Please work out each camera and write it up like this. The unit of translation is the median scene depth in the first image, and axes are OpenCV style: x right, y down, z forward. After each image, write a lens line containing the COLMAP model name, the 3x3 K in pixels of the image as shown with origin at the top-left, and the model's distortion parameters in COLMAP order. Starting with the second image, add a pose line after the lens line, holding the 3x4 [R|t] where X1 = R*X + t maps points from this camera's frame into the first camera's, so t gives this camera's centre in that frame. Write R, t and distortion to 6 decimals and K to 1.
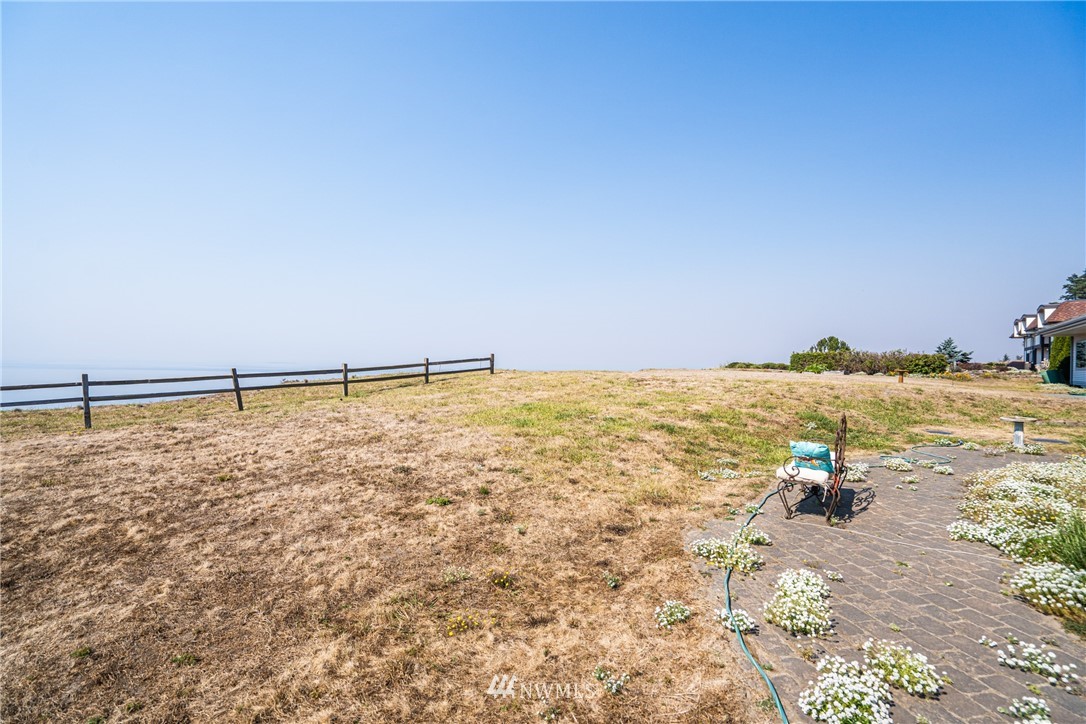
lens RADIAL K [[496.4, 0, 539.4], [0, 496.4, 367.2], [0, 0, 1]] dist [-0.033585, 0.002211]
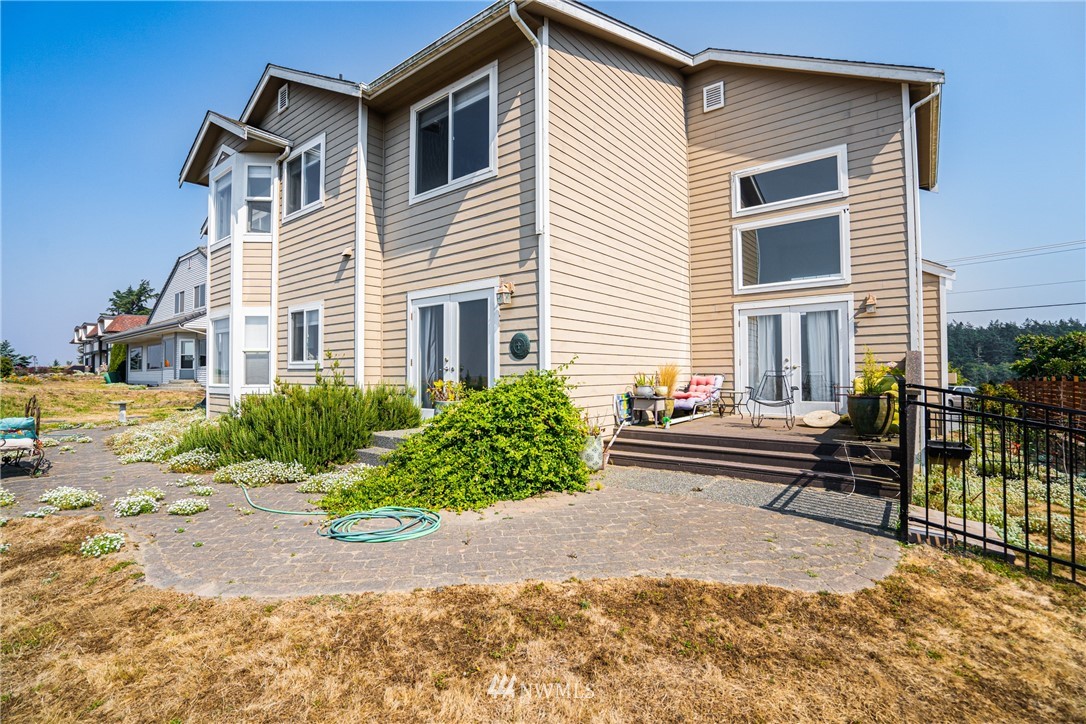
lens RADIAL K [[496.4, 0, 539.3], [0, 496.4, 363.1], [0, 0, 1]] dist [-0.033585, 0.002211]
pose [[0.008267, 0.006256, 0.999946, -0.097950], [0.014283, 0.999878, -0.006374, 0.005417], [-0.999864, 0.014335, 0.008176, -0.053954]]
